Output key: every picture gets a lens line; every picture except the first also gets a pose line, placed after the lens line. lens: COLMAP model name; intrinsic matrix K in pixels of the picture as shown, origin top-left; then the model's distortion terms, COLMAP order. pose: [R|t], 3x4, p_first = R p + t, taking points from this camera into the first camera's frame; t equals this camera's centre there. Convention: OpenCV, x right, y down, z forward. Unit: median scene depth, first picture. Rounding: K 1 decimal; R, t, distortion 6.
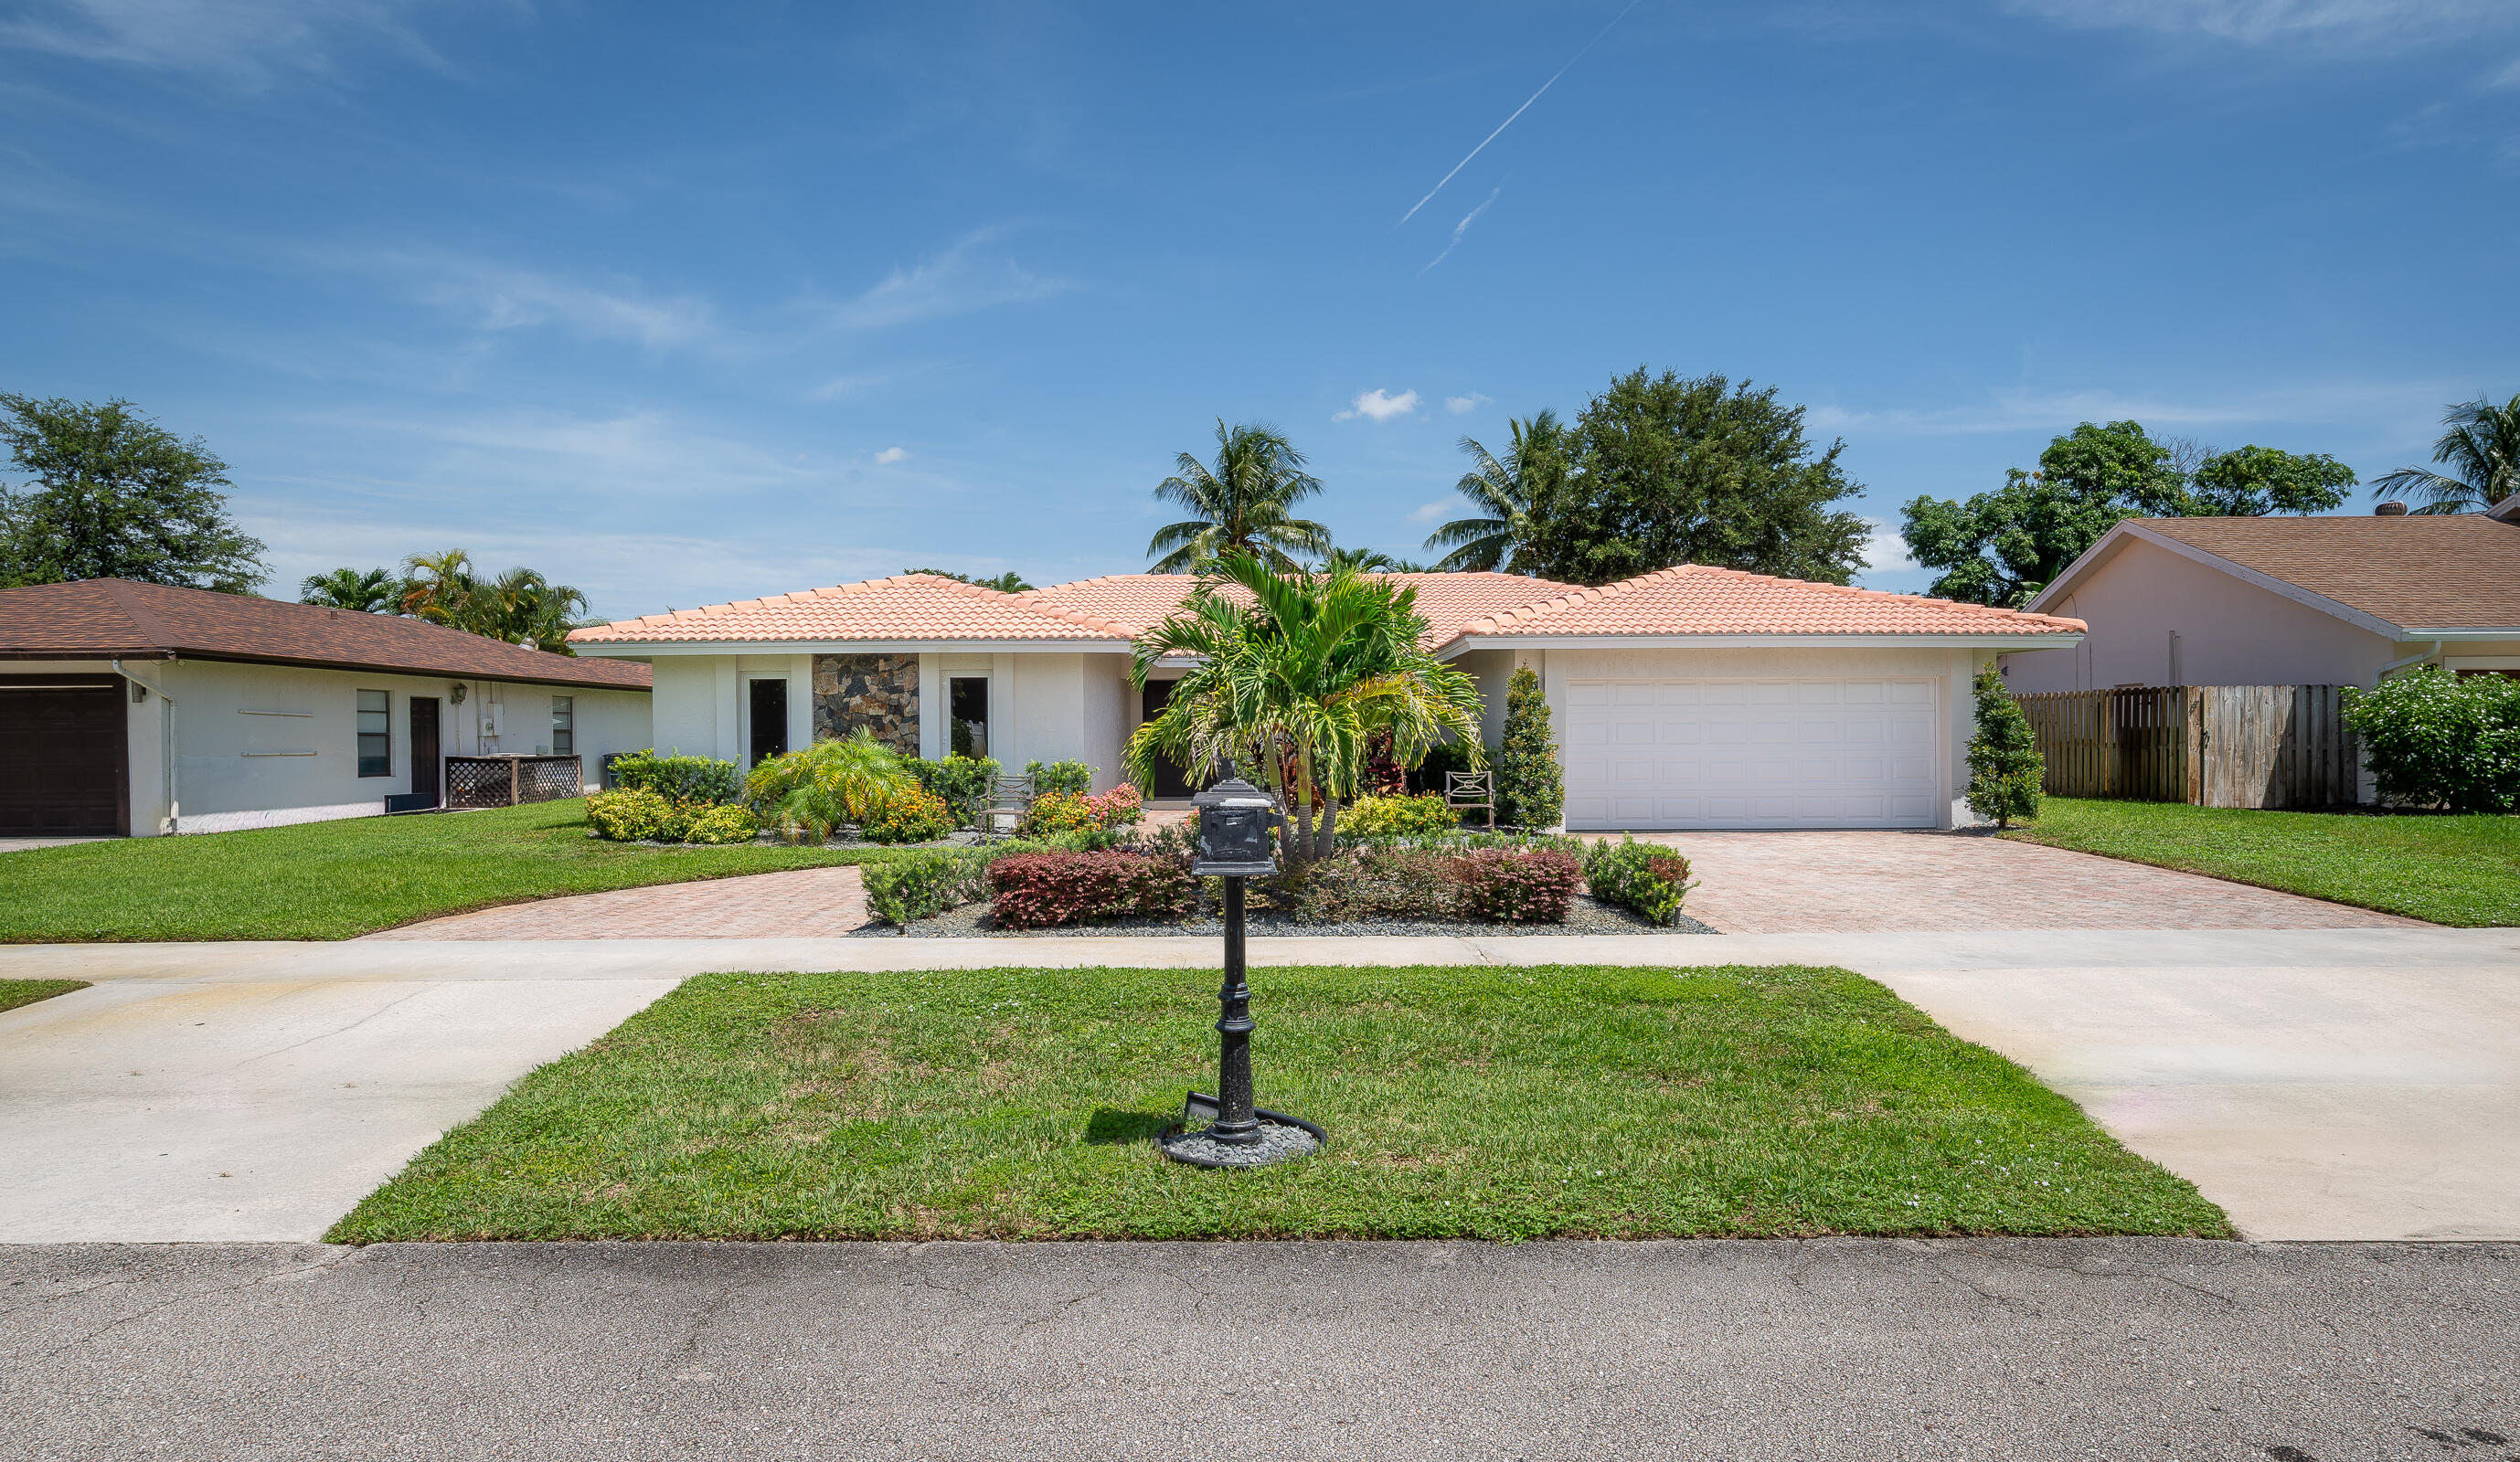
lens RADIAL K [[1406.4, 0, 1265.3], [0, 1406.4, 745.3], [0, 0, 1]] dist [-0.013553, 0.023539]
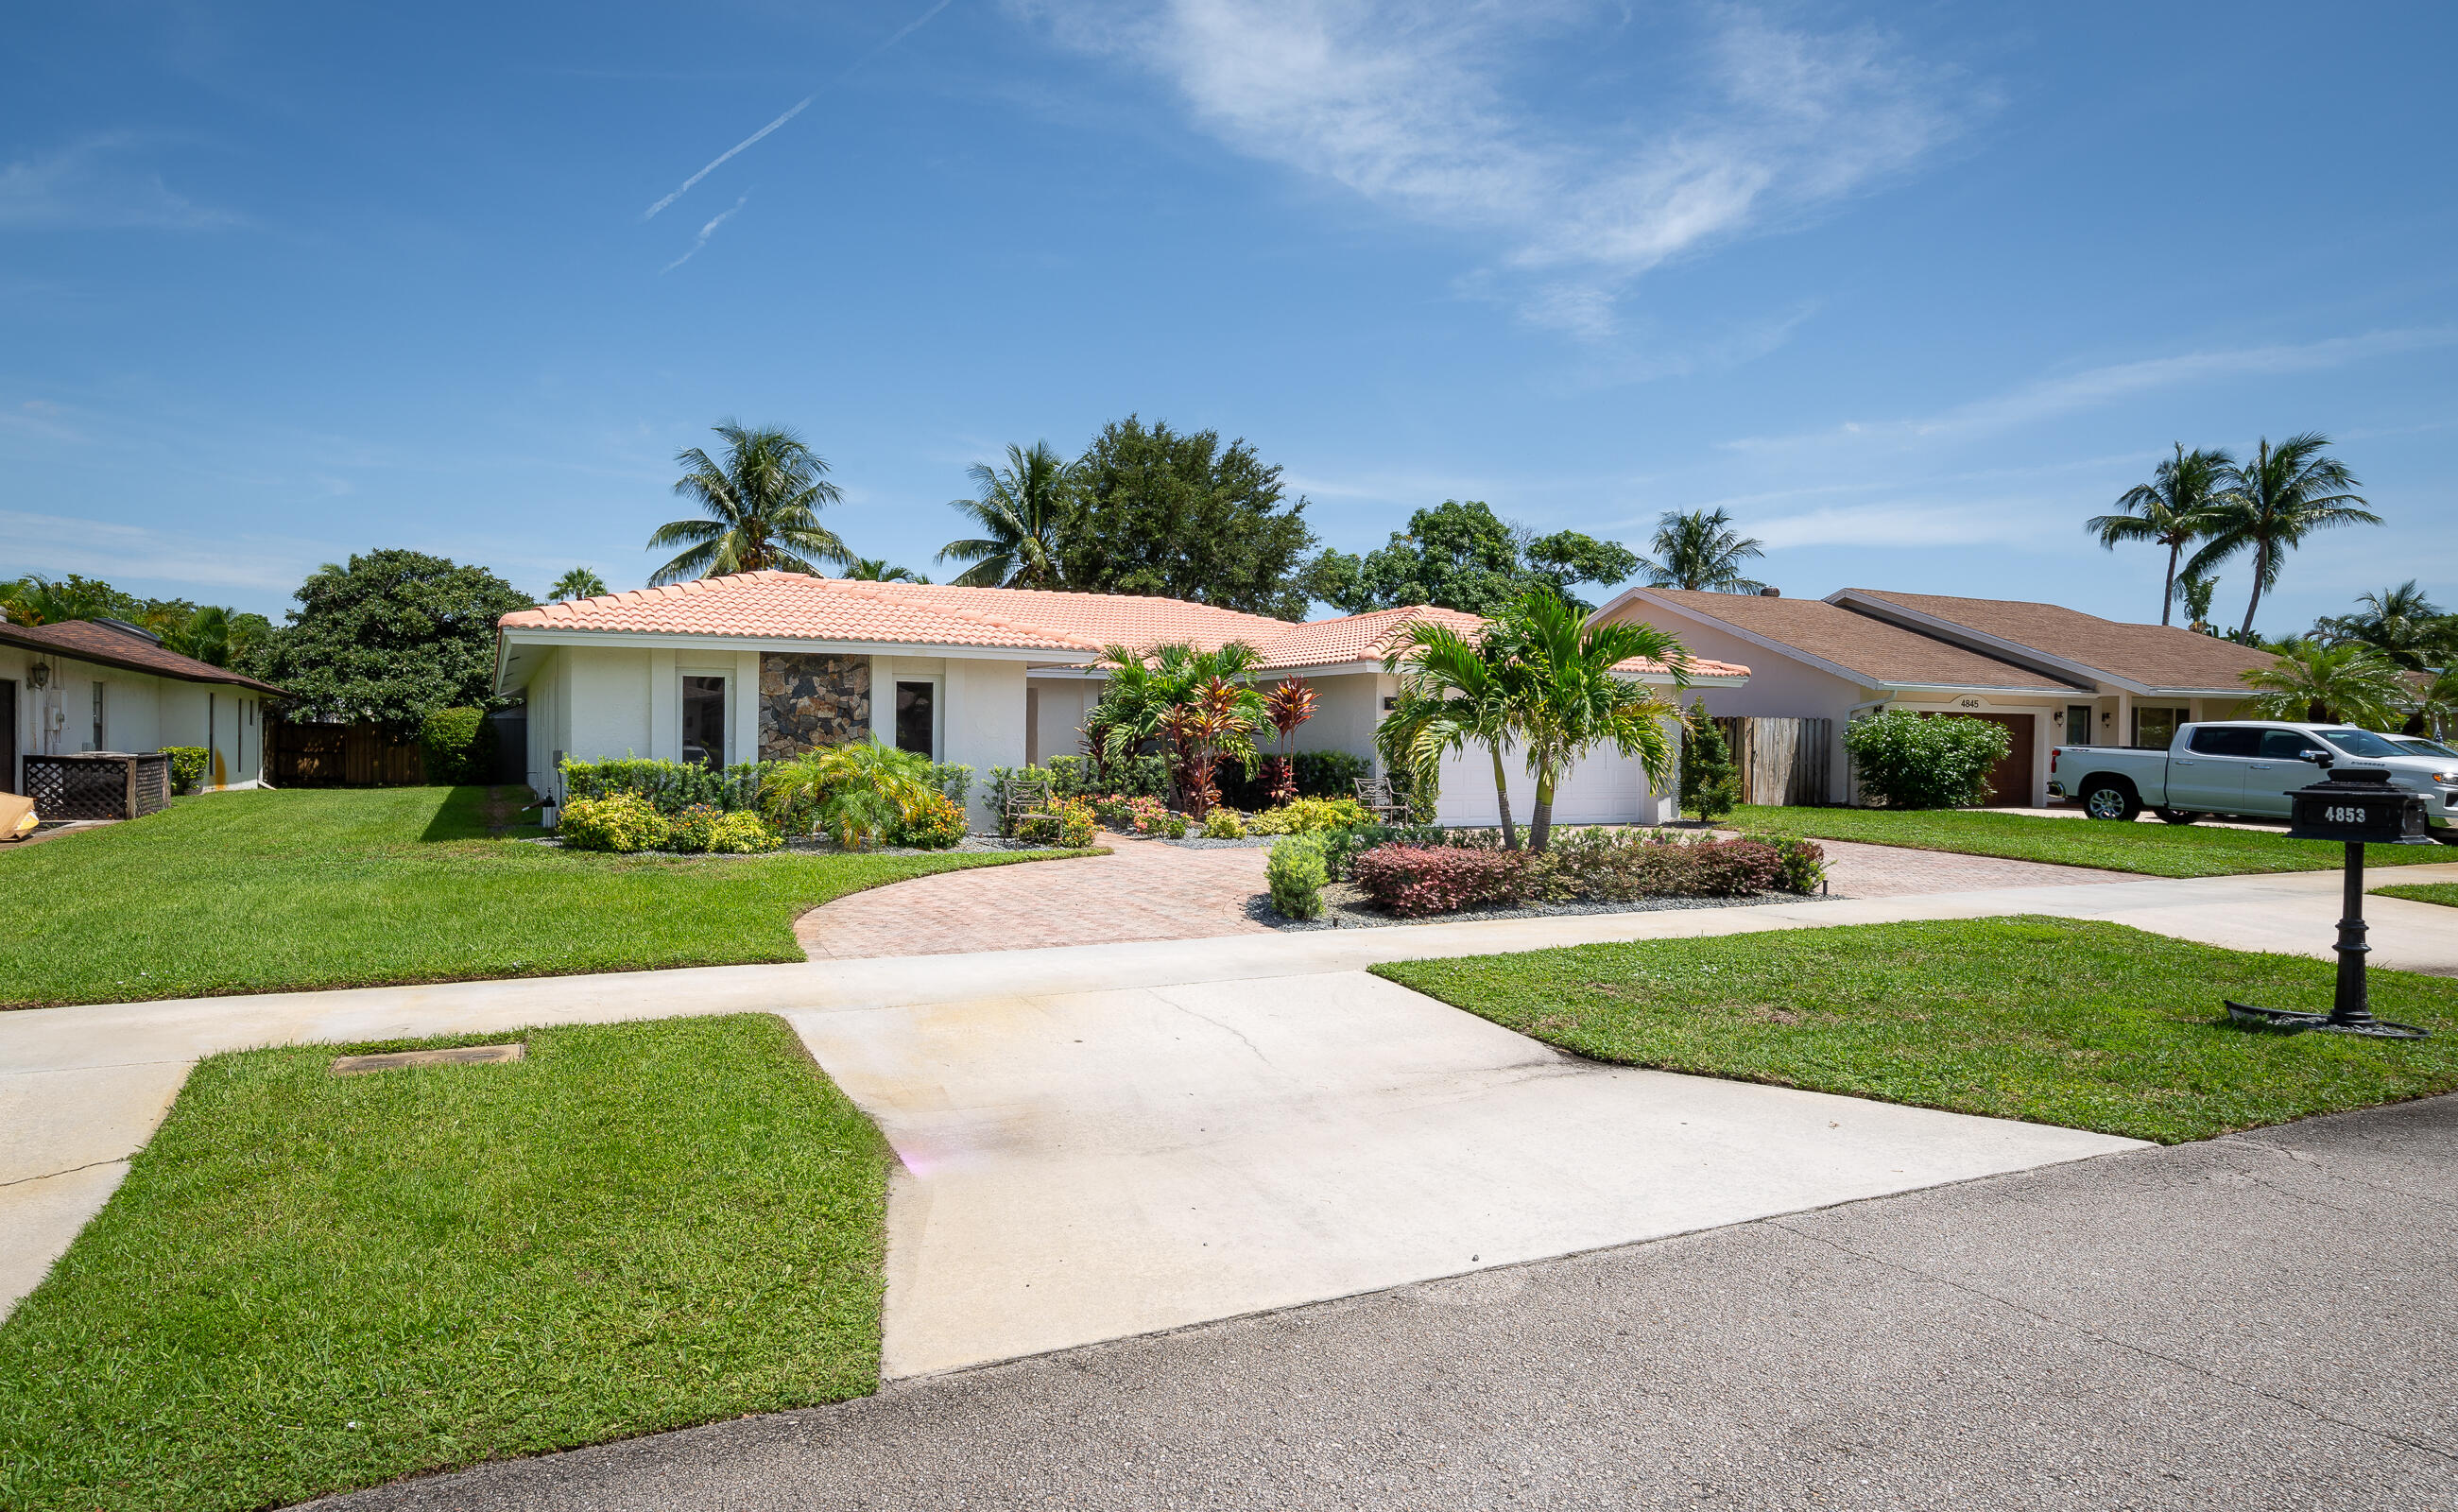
lens RADIAL K [[1367.0, 0, 1103.2], [0, 1367.0, 750.8], [0, 0, 1]] dist [-0.003002, 0.000290]
pose [[0.906126, 0.011918, 0.422840, -0.470851], [-0.011622, 0.999927, -0.003278, 0.002104], [-0.422848, -0.001944, 0.906198, 0.060871]]
